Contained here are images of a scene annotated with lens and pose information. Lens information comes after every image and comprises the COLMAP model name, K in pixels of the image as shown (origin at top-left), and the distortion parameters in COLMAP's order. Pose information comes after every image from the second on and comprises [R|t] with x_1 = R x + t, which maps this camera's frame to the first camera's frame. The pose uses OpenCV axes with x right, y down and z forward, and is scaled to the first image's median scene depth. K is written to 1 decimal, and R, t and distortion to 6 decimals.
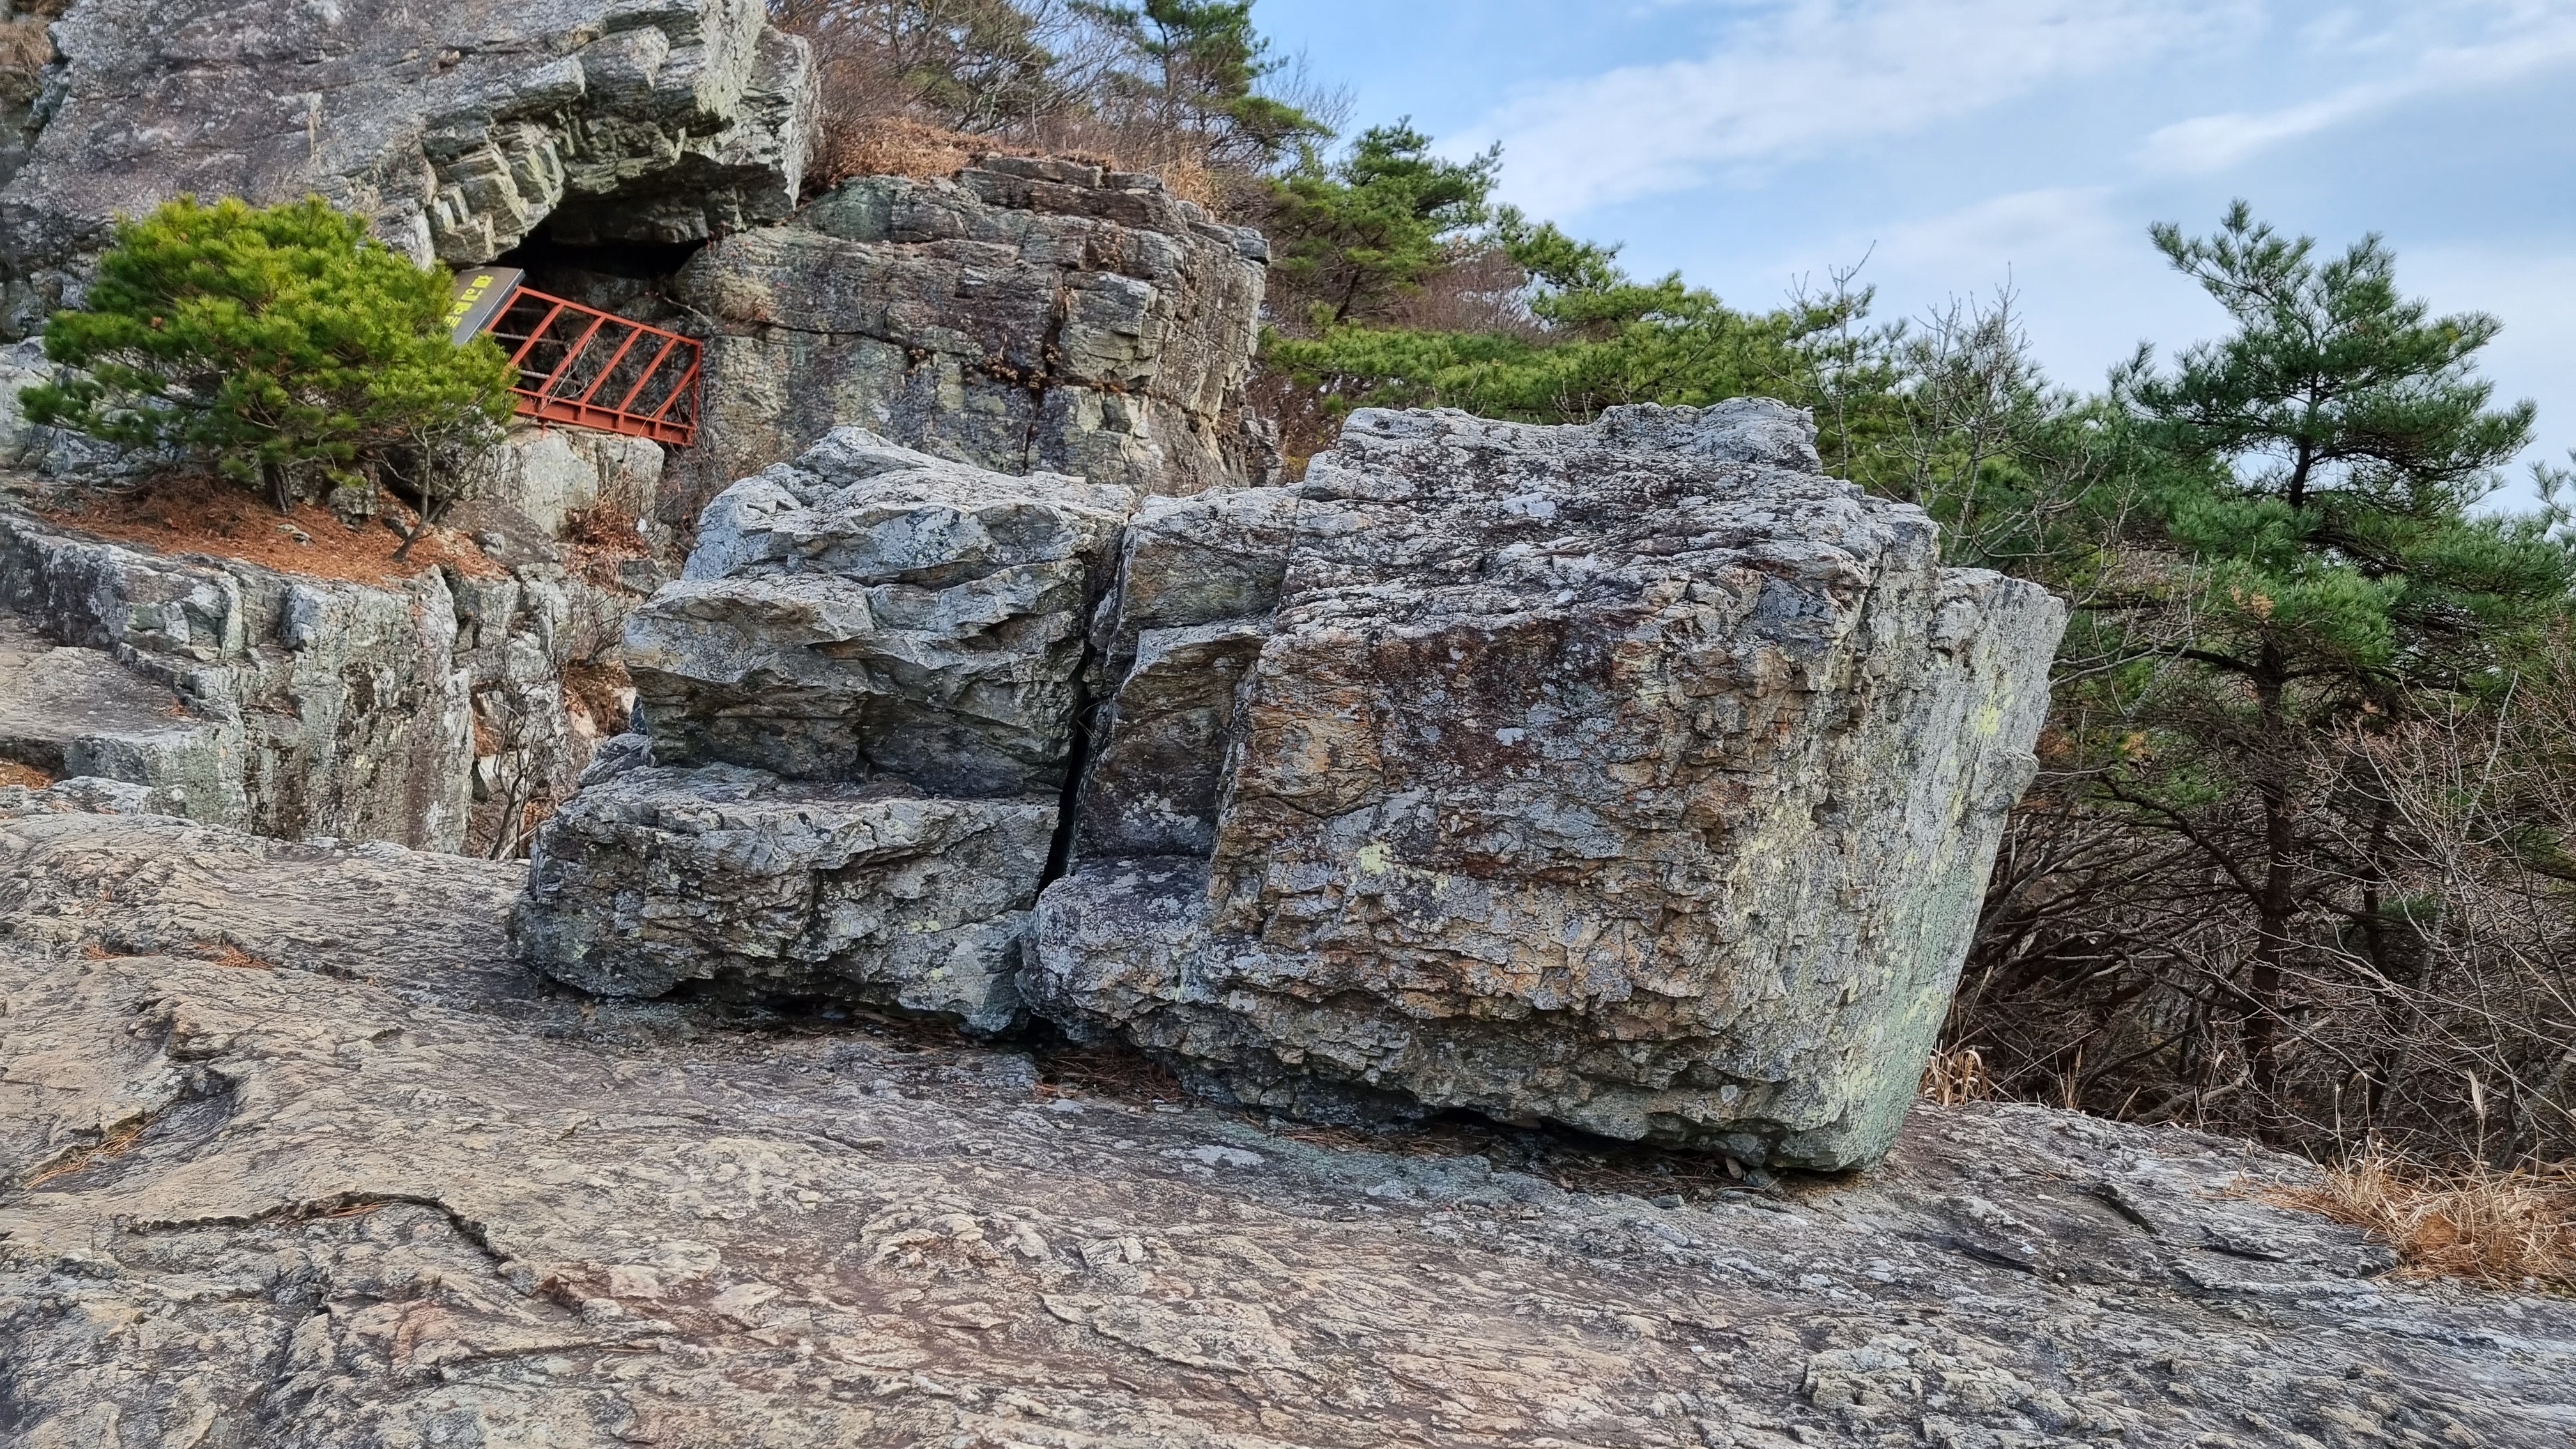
lens RADIAL K [[1947.7, 0, 1289.8], [0, 1947.7, 729.0], [0, 0, 1]] dist [0.033940, -0.003693]
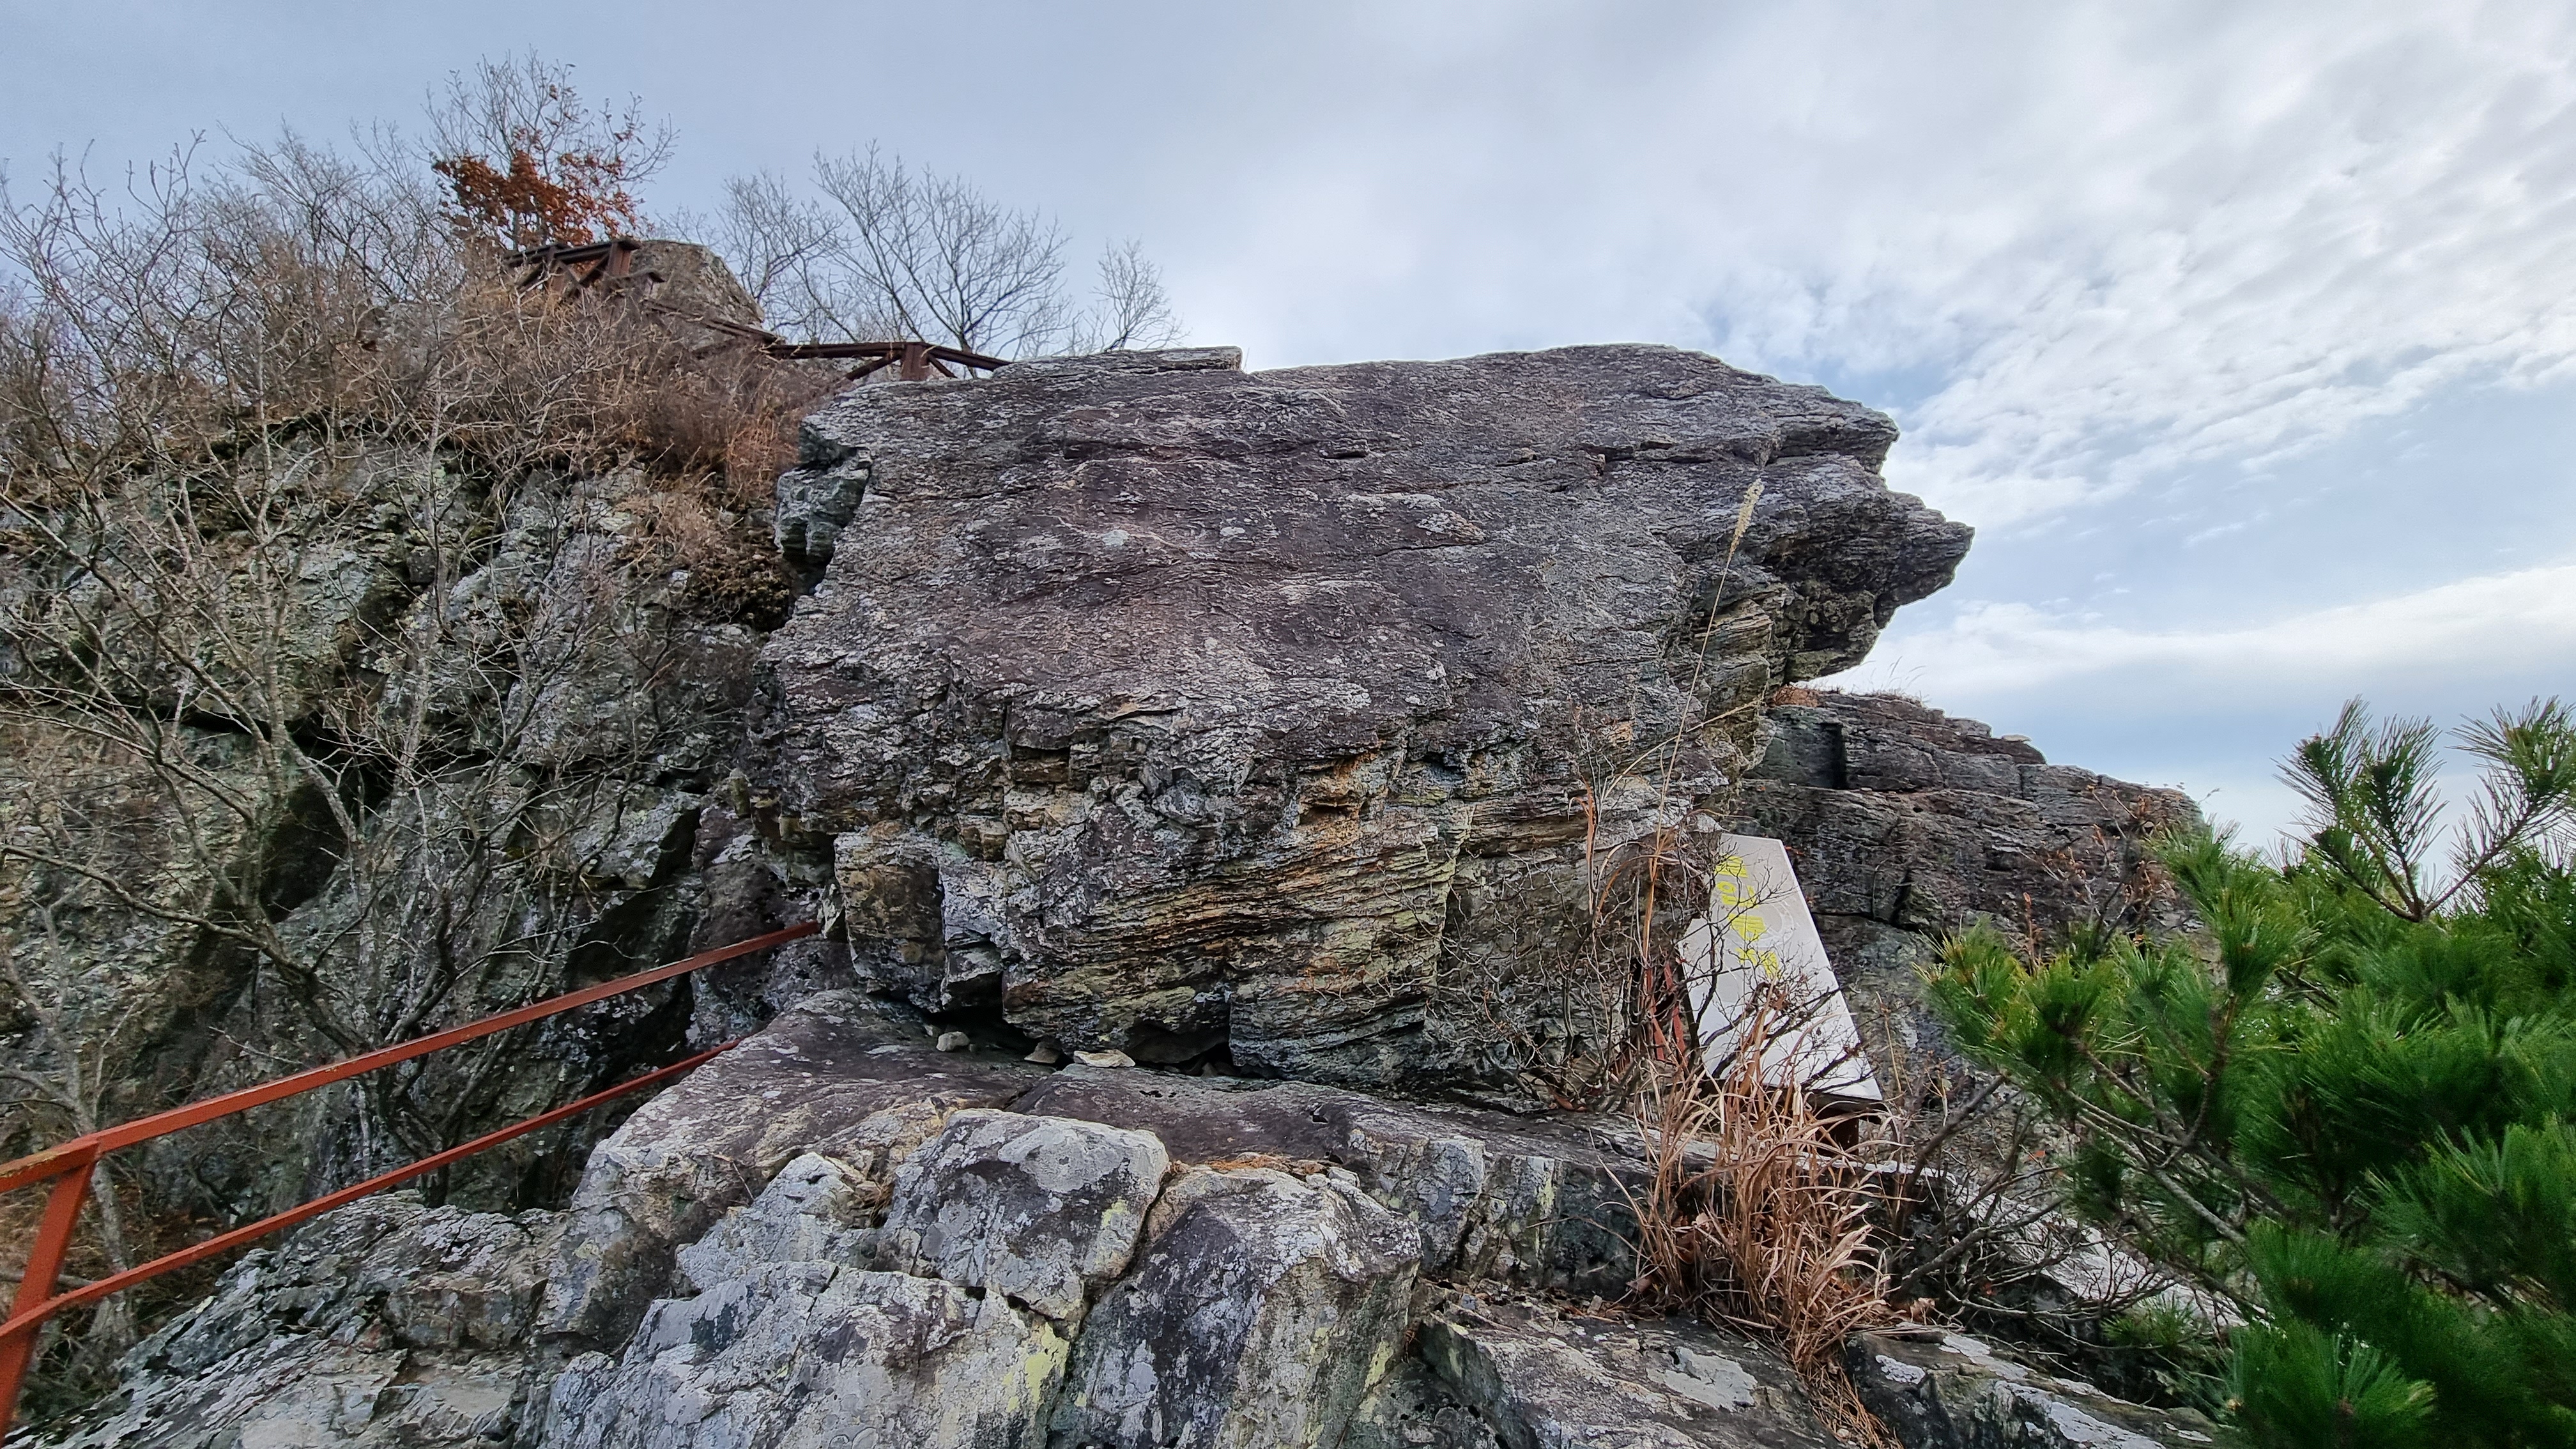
lens RADIAL K [[1049.4, 0, 1290.3], [0, 1049.4, 724.5], [0, 0, 1]] dist [-0.000130, -0.000016]
pose [[0.994879, 0.042174, 0.091856, -0.473247], [-0.014212, 0.958131, -0.285977, -0.161942], [-0.100071, 0.283207, 0.953824, 0.659437]]
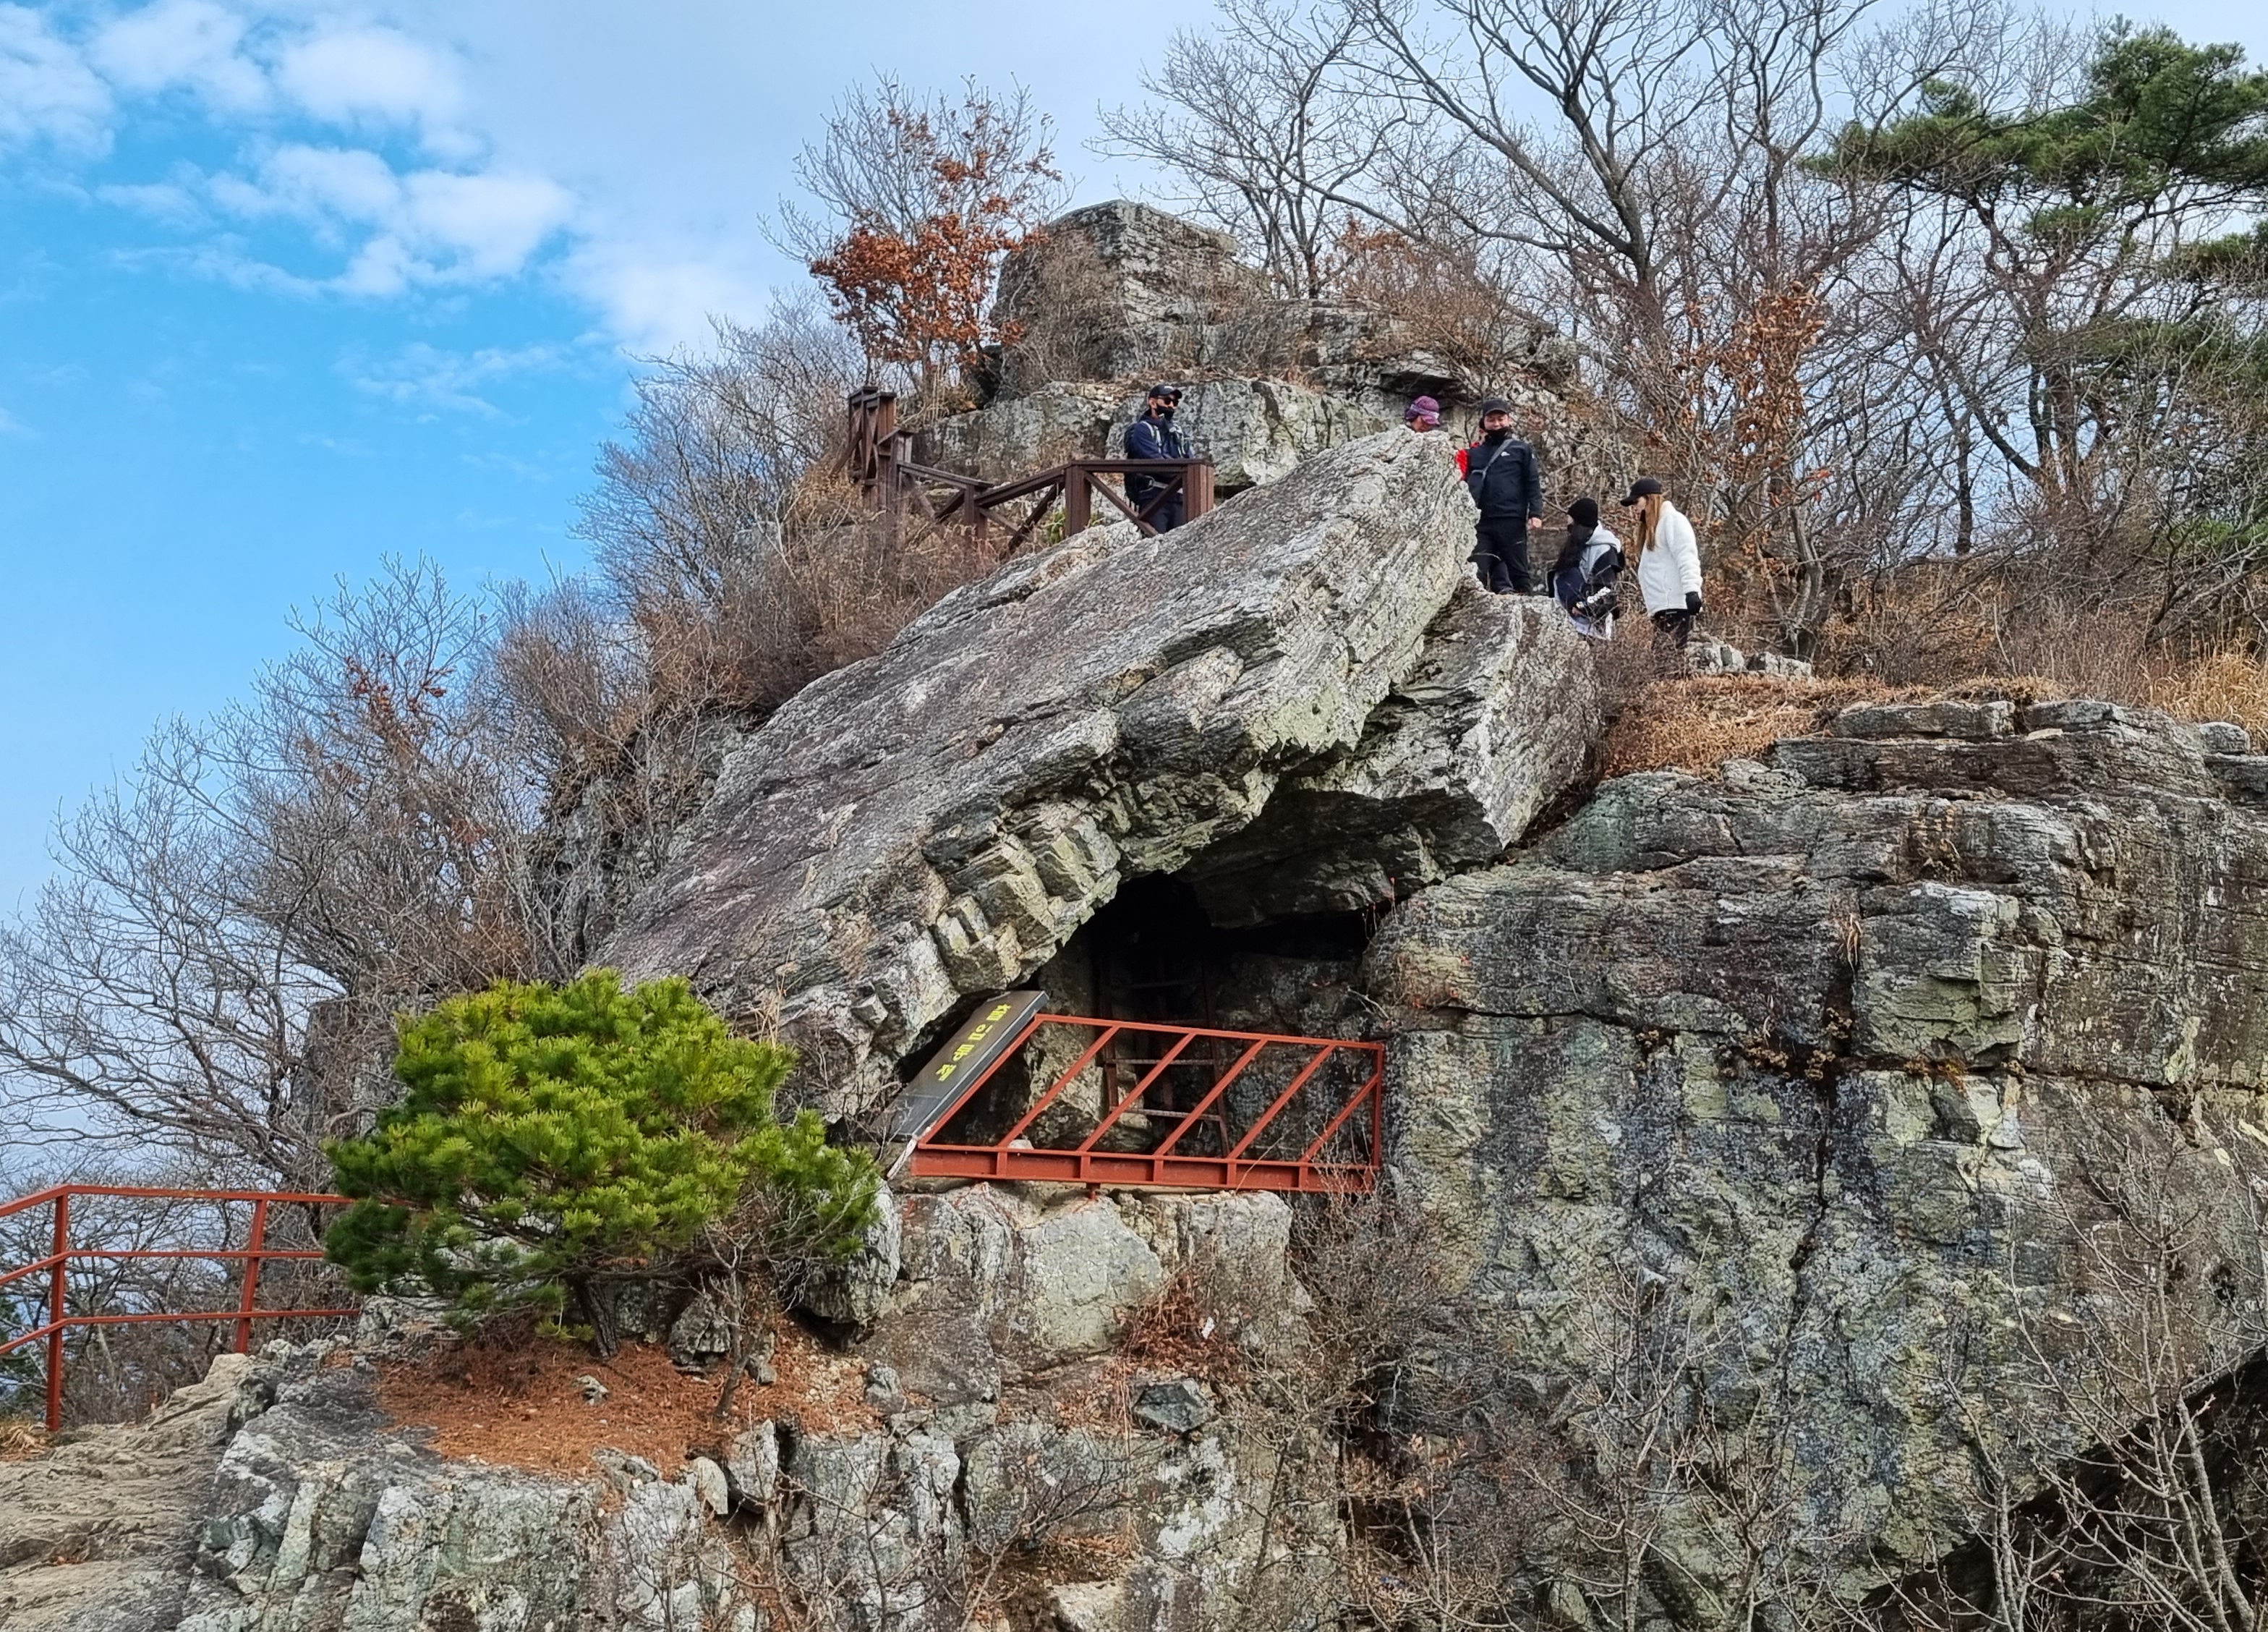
lens RADIAL K [[2783.6, 0, 1134.3], [0, 2783.6, 820.0], [0, 0, 1]] dist [0.061017, 0.000000]
pose [[0.761356, -0.124891, -0.636192, 0.284293], [-0.021321, 0.975917, -0.217098, -0.058815], [0.647984, 0.178853, 0.740357, 0.191721]]
